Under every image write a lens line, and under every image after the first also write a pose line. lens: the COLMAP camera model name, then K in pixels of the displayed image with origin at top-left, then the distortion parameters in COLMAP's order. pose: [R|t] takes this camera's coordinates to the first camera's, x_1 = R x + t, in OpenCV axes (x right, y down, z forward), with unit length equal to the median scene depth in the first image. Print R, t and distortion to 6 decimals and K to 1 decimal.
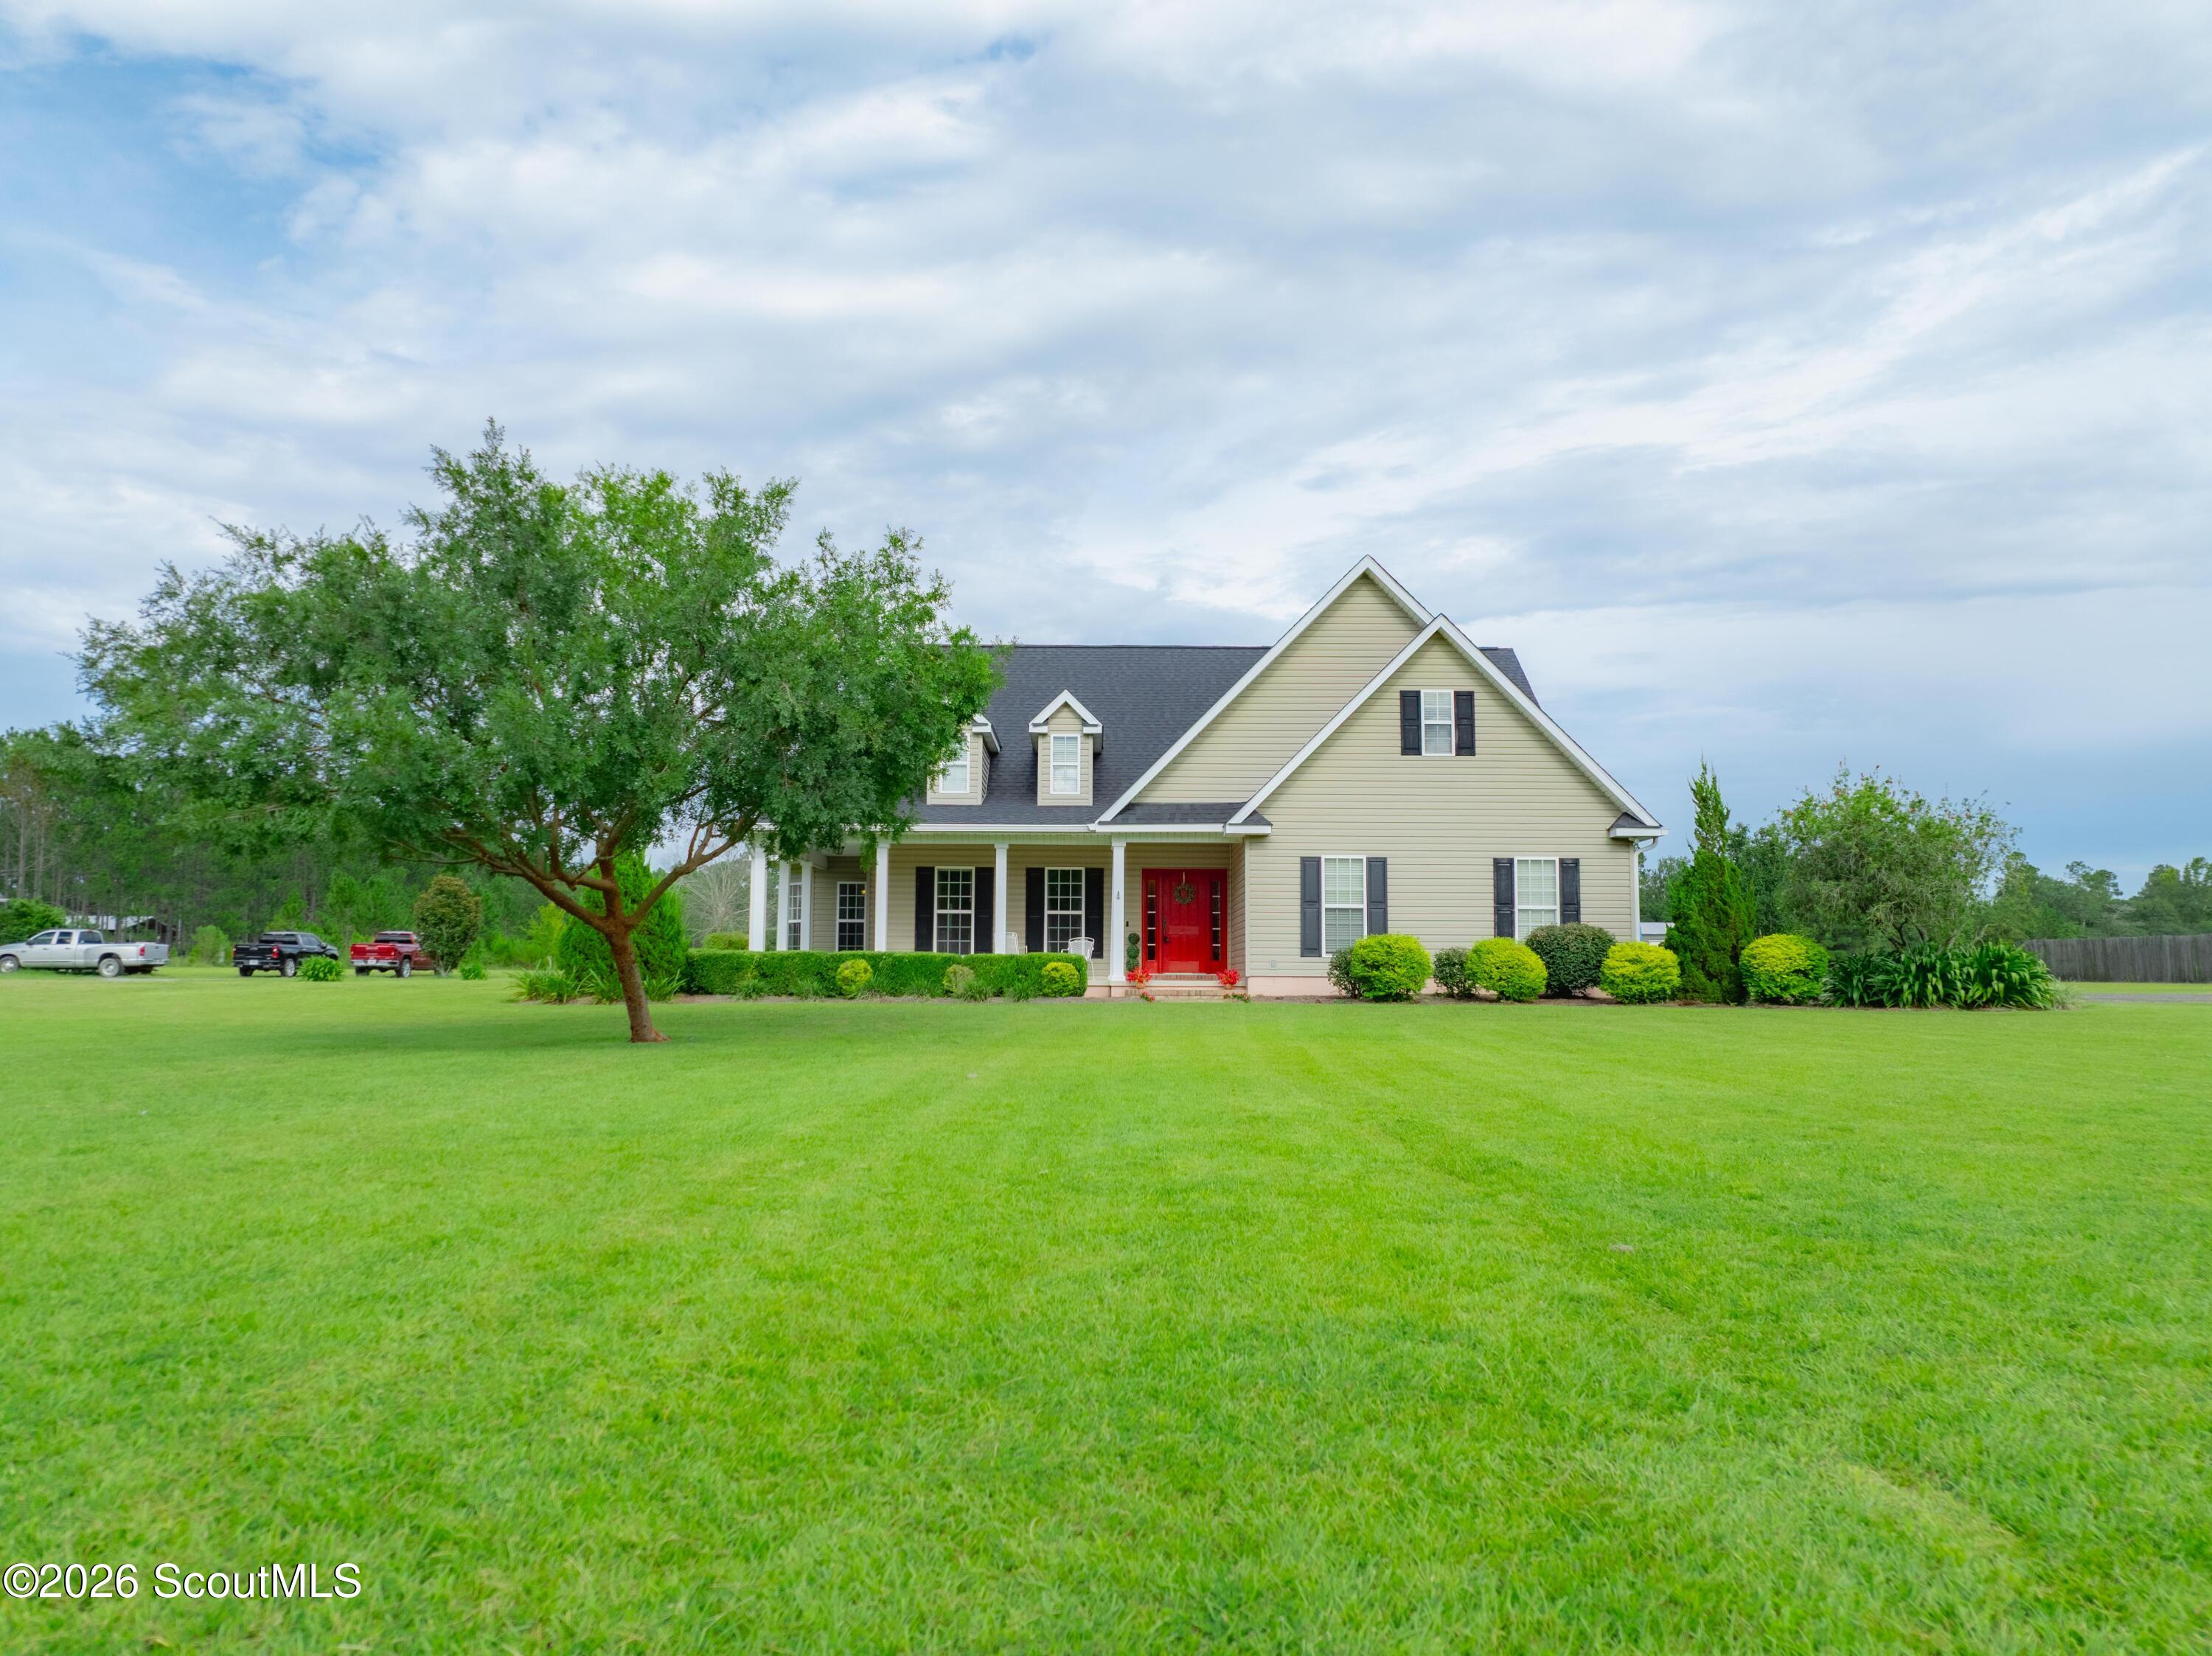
lens RADIAL K [[1564.8, 0, 1117.8], [0, 1564.8, 825.6], [0, 0, 1]] dist [-0.043064, 0.002734]
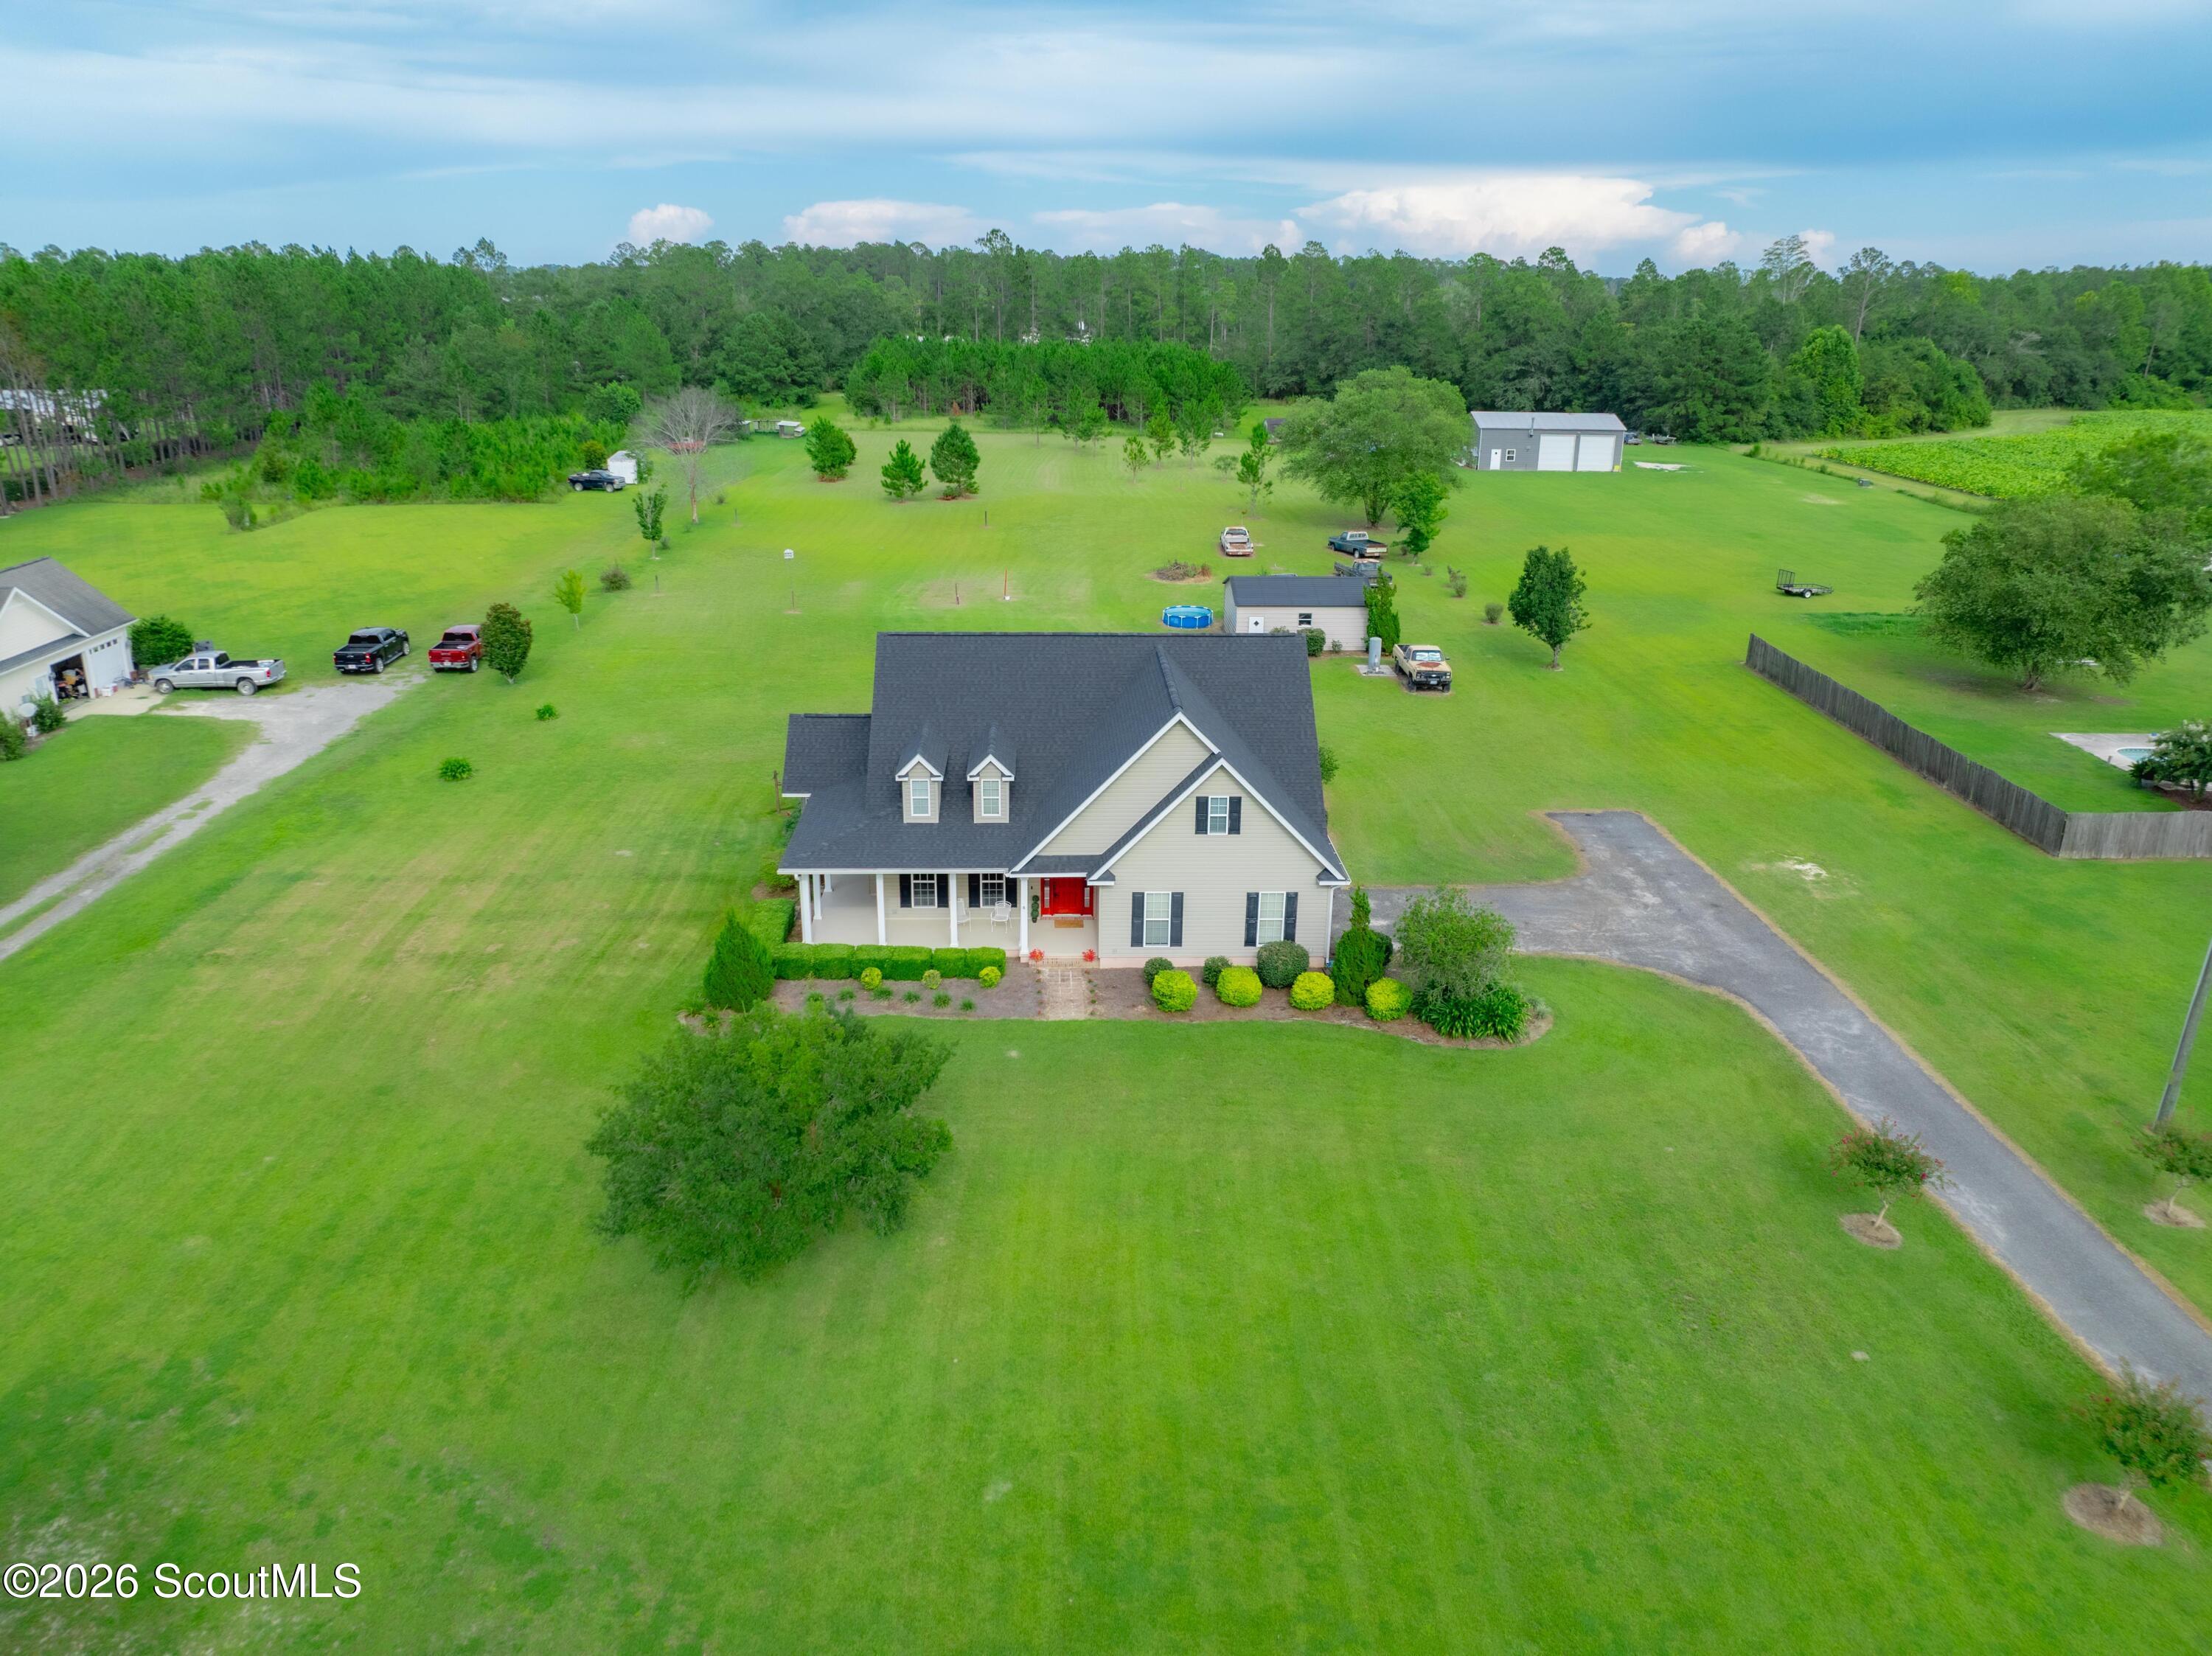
lens RADIAL K [[1554.0, 0, 1094.7], [0, 1554.0, 820.0], [0, 0, 1]] dist [-0.034008, 0.005557]
pose [[0.999636, -0.004220, 0.026648, 0.031701], [-0.007549, 0.904492, 0.426425, -0.747294], [-0.025902, -0.426470, 0.904131, -0.465273]]
